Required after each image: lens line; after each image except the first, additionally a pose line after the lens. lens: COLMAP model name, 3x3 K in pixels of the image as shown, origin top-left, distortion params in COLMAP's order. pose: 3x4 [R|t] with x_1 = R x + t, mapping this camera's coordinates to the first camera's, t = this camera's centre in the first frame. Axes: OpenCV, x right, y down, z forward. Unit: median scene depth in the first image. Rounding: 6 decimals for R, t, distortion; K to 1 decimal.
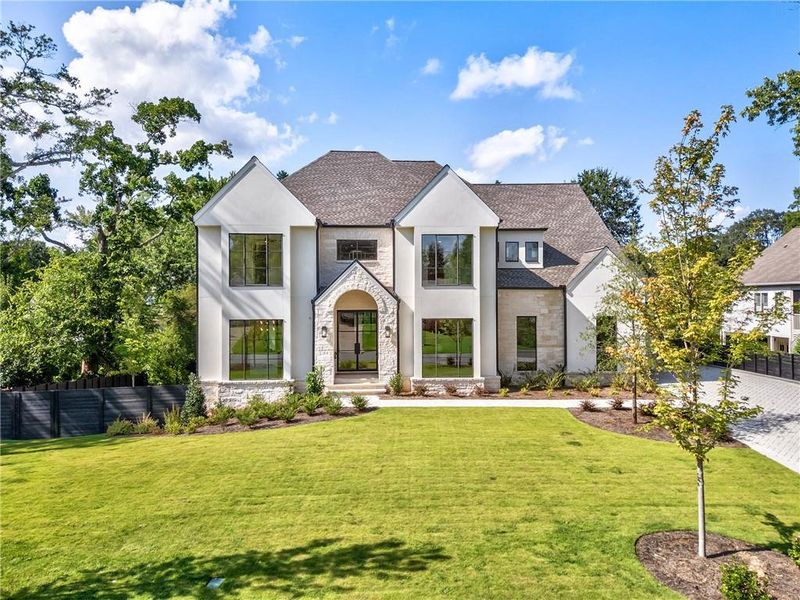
lens RADIAL K [[595.7, 0, 398.2], [0, 595.7, 294.9], [0, 0, 1]] dist [0.094309, -0.098830]
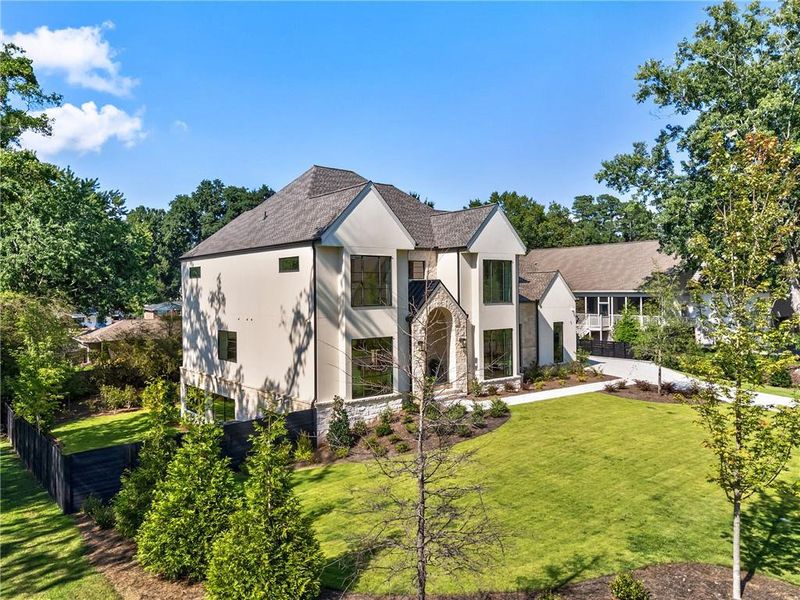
lens RADIAL K [[595.7, 0, 398.2], [0, 595.7, 294.9], [0, 0, 1]] dist [0.094309, -0.098830]
pose [[0.813409, -0.009335, 0.581617, -0.789222], [0.003312, 0.999929, 0.011417, -0.045482], [-0.581683, -0.007360, 0.813383, 0.130054]]
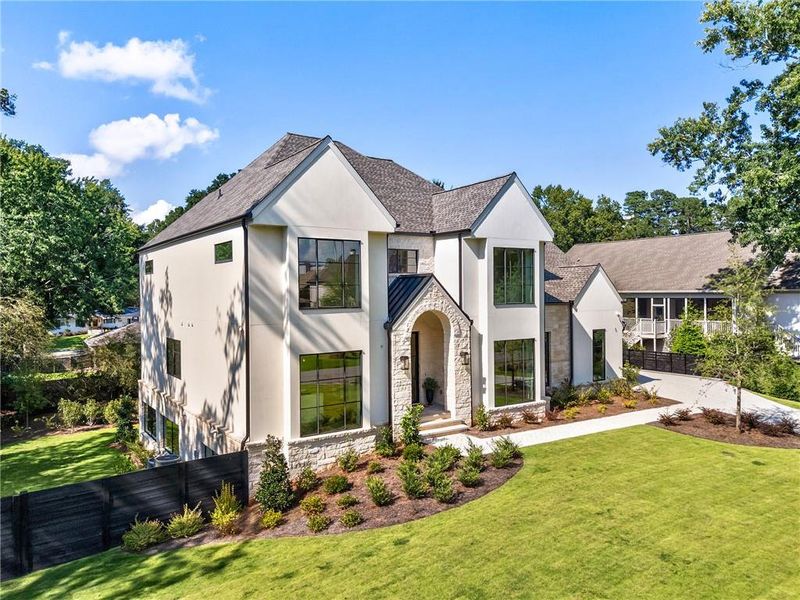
lens RADIAL K [[590.5, 0, 400.0], [0, 590.5, 300.0], [0, 0, 1]] dist [0.085010, -0.077527]
pose [[0.856187, -0.010540, 0.516558, -0.540273], [0.002420, 0.999863, 0.016390, -0.037166], [-0.516660, -0.012782, 0.856095, 0.309688]]
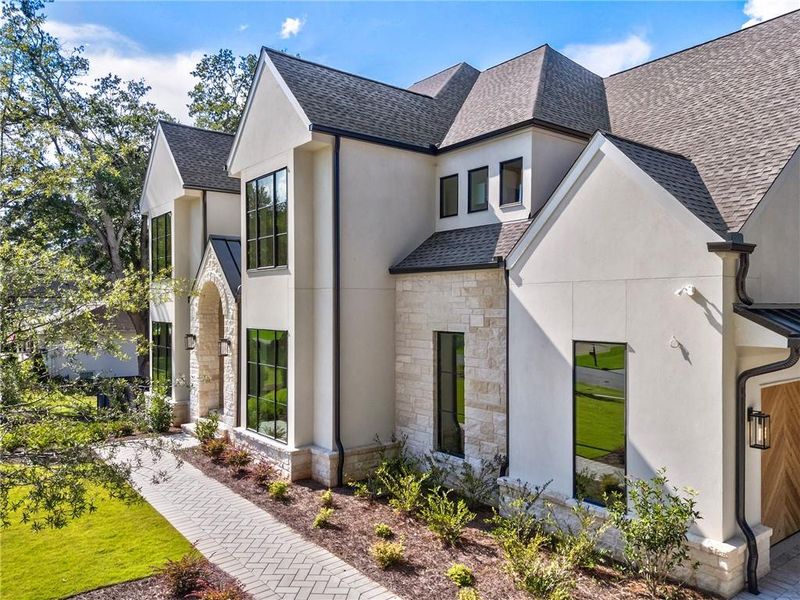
lens RADIAL K [[590.5, 0, 400.0], [0, 590.5, 300.0], [0, 0, 1]] dist [0.085010, -0.077527]
pose [[0.580677, -0.005683, -0.814115, 0.600447], [0.002746, 0.999984, -0.005021, 0.015584], [0.814130, 0.000680, 0.580683, 0.783548]]
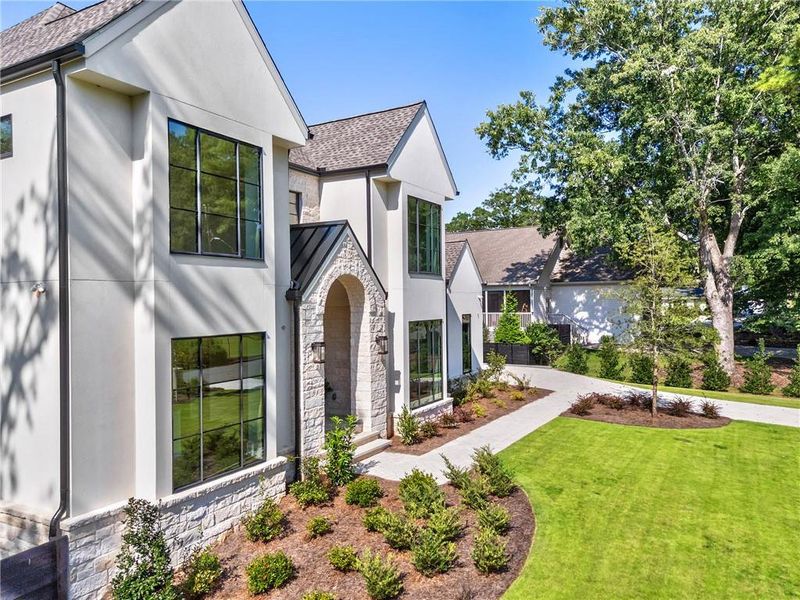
lens RADIAL K [[590.5, 0, 400.0], [0, 590.5, 300.0], [0, 0, 1]] dist [0.085010, -0.077527]
pose [[0.537577, 0.000487, 0.843215, -0.521489], [0.002332, 0.999995, -0.002064, 0.016578], [-0.843212, 0.003076, 0.537573, 0.651698]]
